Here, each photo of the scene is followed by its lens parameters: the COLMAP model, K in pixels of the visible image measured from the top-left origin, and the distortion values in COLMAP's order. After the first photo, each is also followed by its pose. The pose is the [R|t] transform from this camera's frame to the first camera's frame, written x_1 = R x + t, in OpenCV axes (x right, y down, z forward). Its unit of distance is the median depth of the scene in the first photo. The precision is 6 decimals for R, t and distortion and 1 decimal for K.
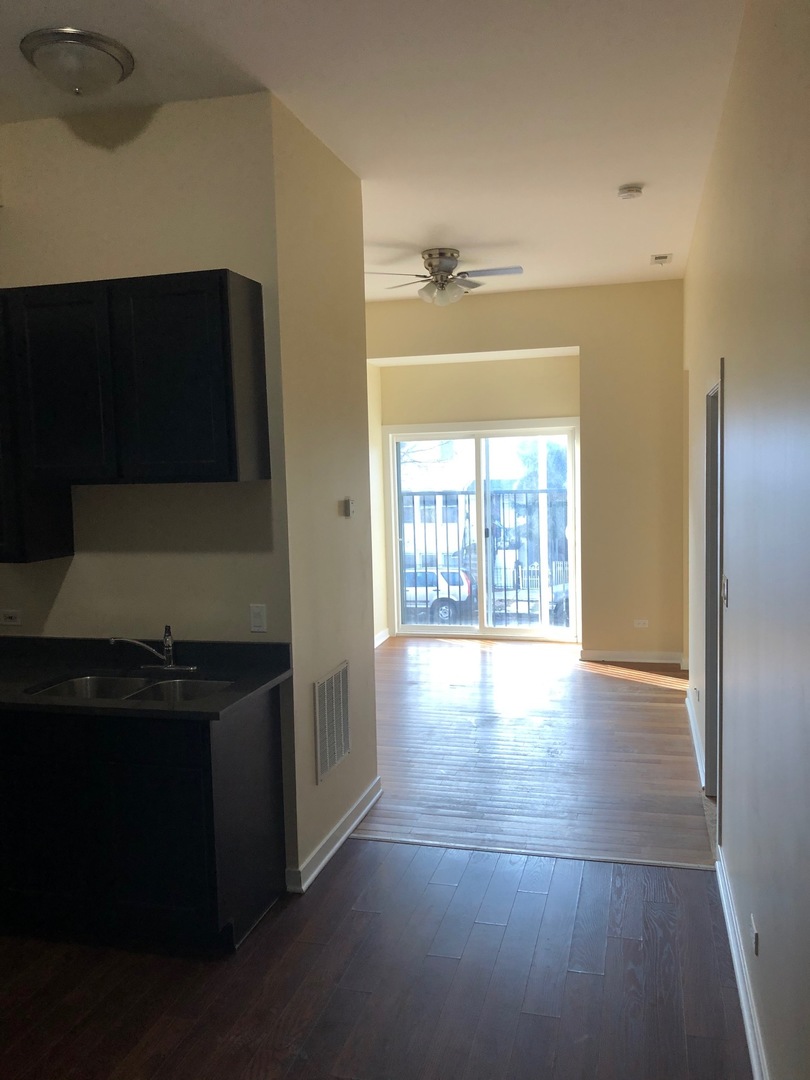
lens RADIAL K [[890.4, 0, 399.0], [0, 890.4, 540.5], [0, 0, 1]] dist [0.036664, -0.004864]
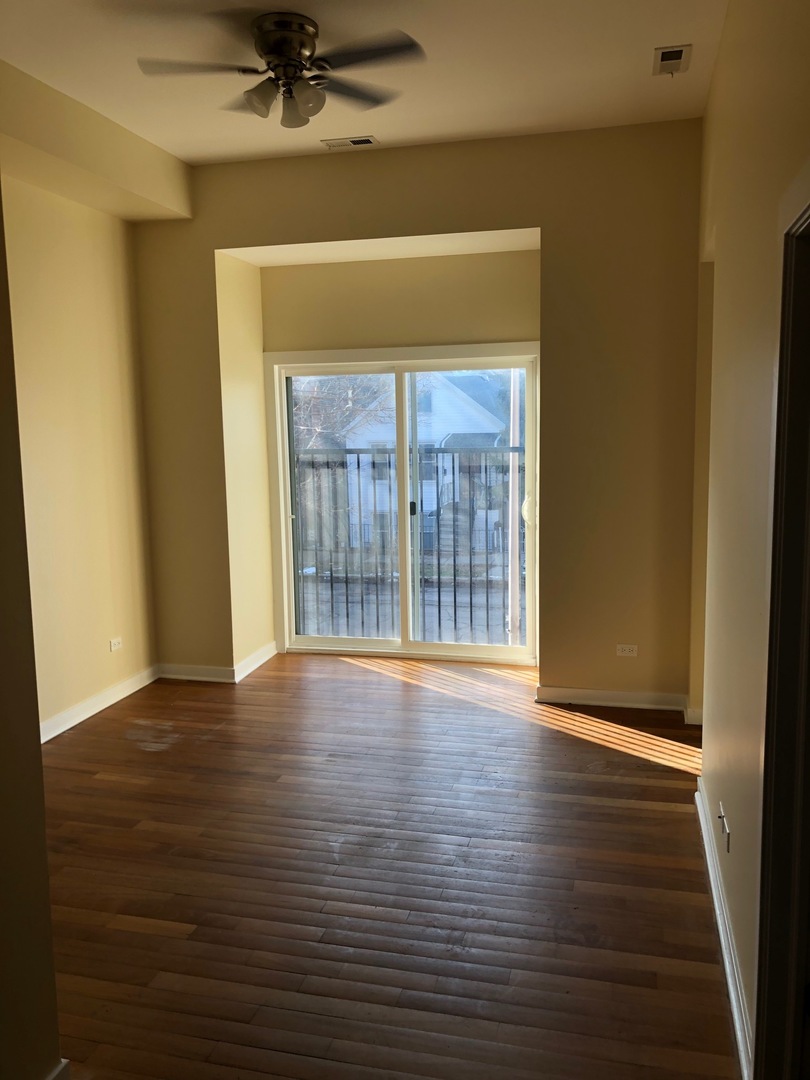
lens RADIAL K [[890.4, 0, 409.3], [0, 890.4, 538.9], [0, 0, 1]] dist [0.036664, -0.004864]
pose [[0.999805, 0.004684, 0.019174, 0.093747], [-0.005640, 0.998730, 0.050073, -0.022301], [-0.018915, -0.050171, 0.998562, 0.334575]]
